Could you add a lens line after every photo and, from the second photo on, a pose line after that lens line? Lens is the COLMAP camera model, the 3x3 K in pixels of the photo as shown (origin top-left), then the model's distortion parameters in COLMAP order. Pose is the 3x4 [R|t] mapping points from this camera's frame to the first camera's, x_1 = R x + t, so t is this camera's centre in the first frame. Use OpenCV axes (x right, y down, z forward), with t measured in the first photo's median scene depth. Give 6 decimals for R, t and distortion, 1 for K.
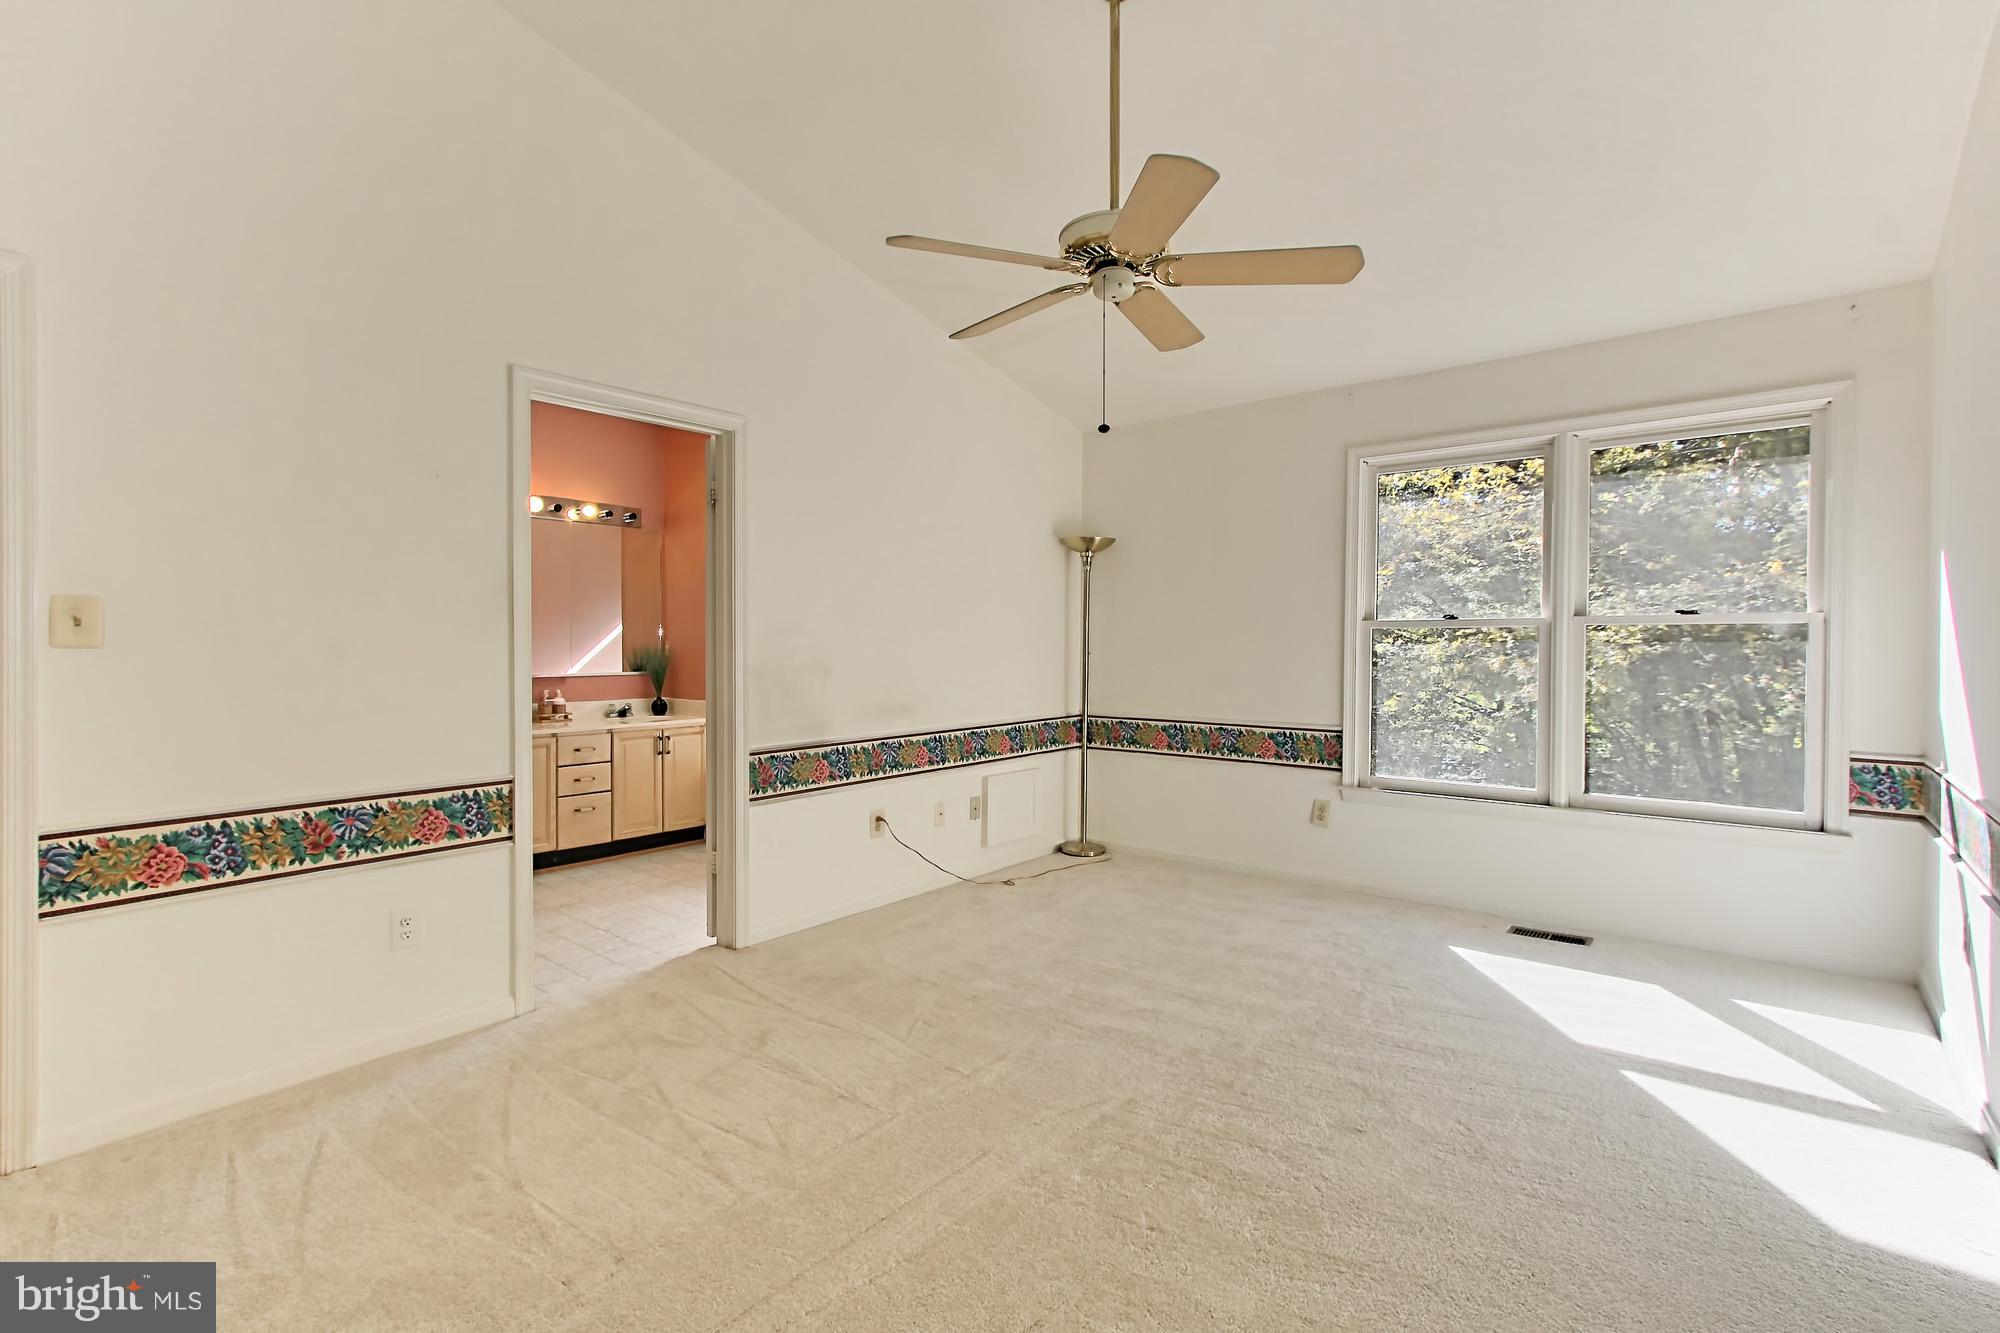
lens RADIAL K [[928.8, 0, 1008.3], [0, 928.8, 635.2], [0, 0, 1]] dist [0.002226, 0.000397]
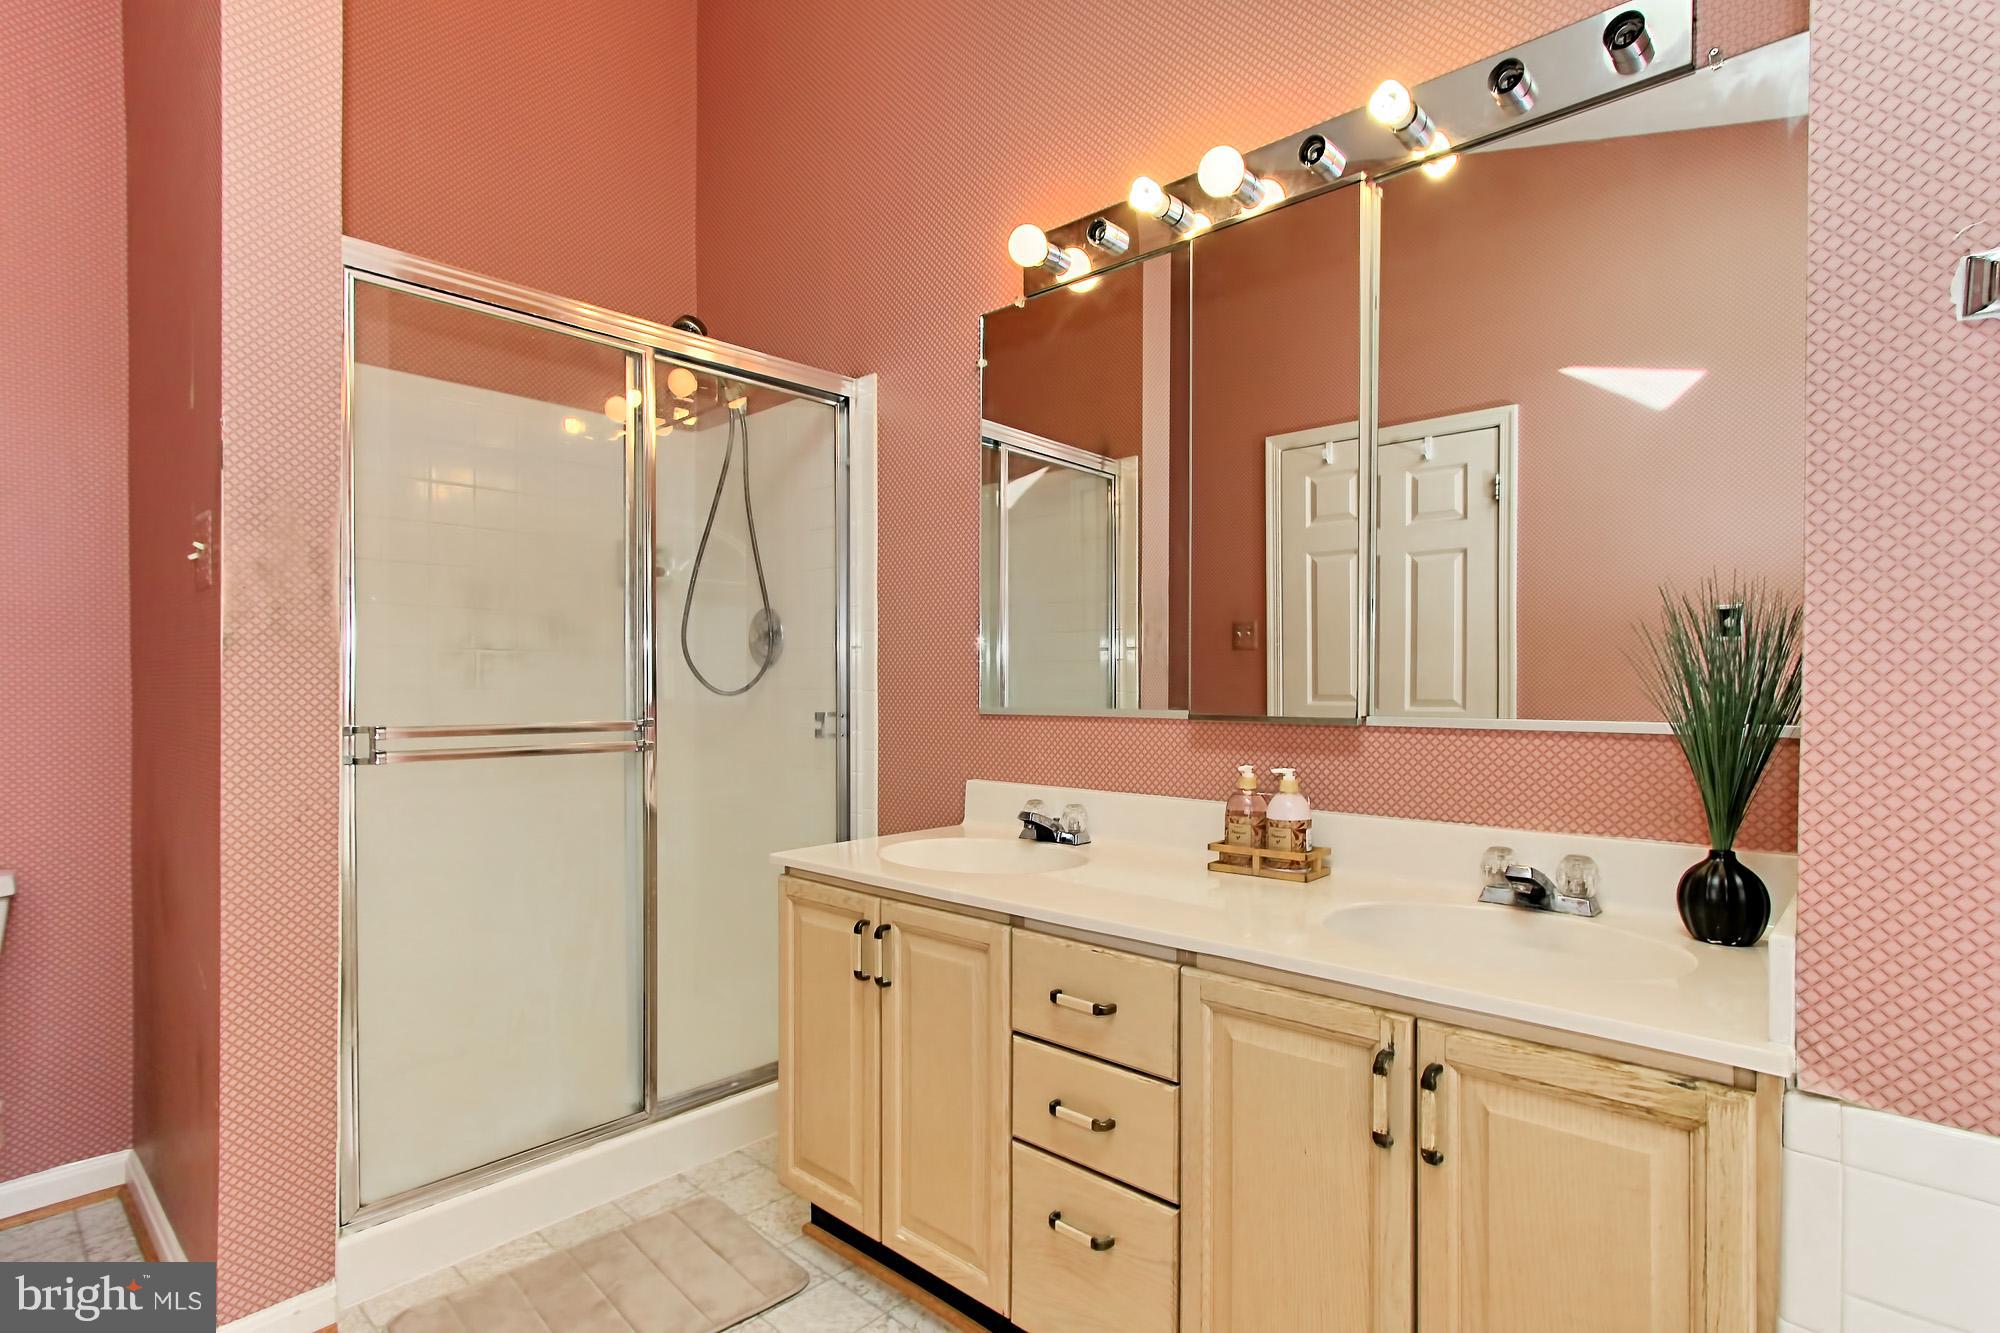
lens RADIAL K [[987.1, 0, 999.6], [0, 987.1, 688.6], [0, 0, 1]] dist [-0.000419, 0.000039]
pose [[-0.051602, 0.000144, -0.998668, -0.167116], [0.006817, 0.999977, -0.000208, 0.032320], [0.998644, -0.006819, -0.051602, 0.925522]]
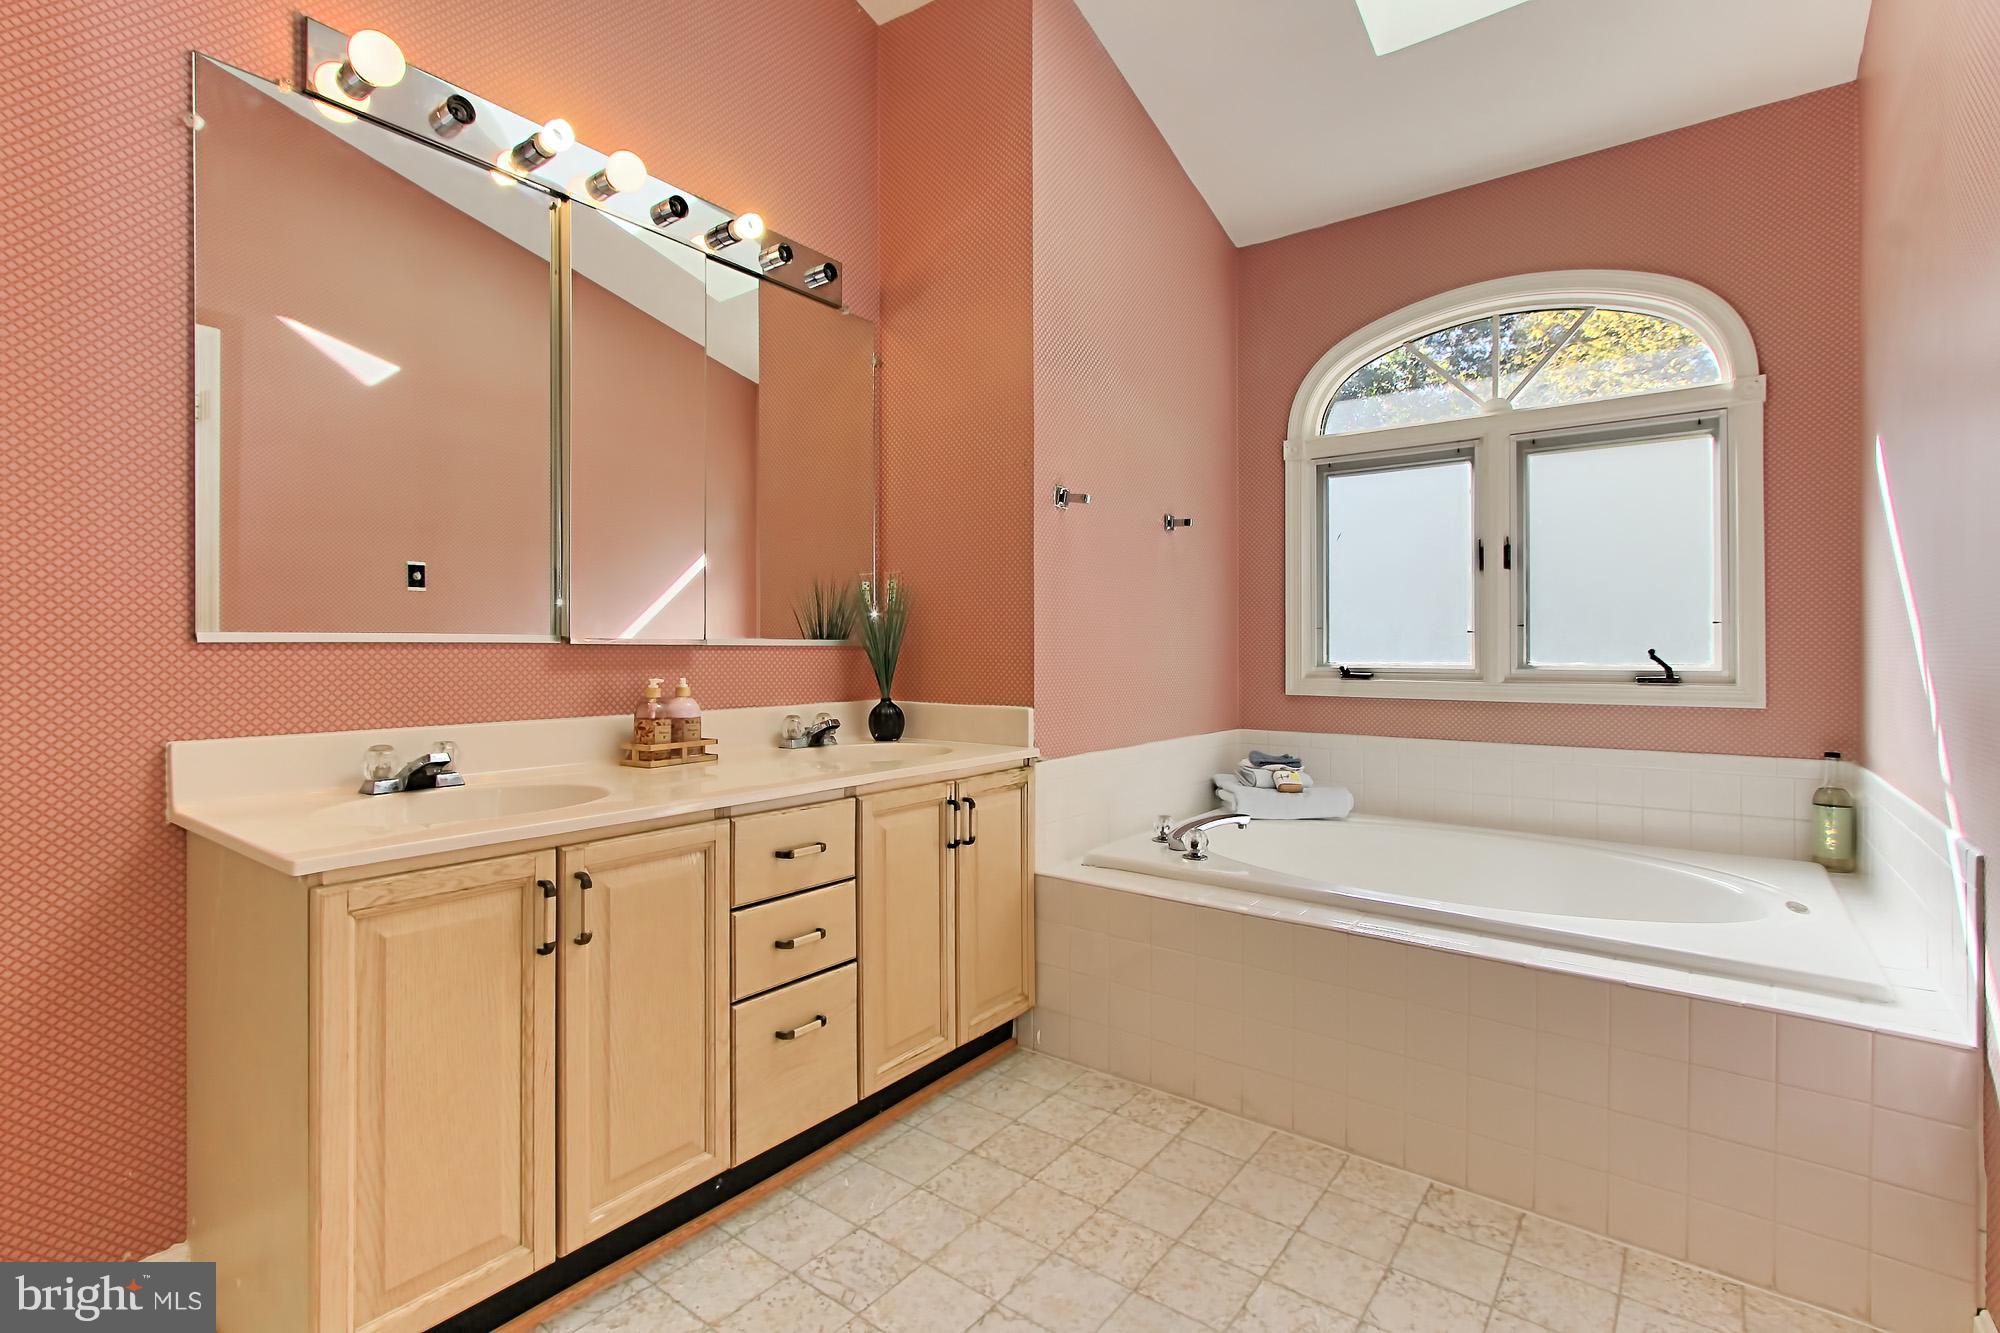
lens RADIAL K [[968.5, 0, 1004.4], [0, 968.5, 617.5], [0, 0, 1]] dist [-0.000256, 0.000420]
pose [[0.998410, -0.000956, 0.056364, -0.375986], [0.002169, 0.999767, -0.021466, 0.042634], [-0.056331, 0.021554, 0.998179, 0.599389]]
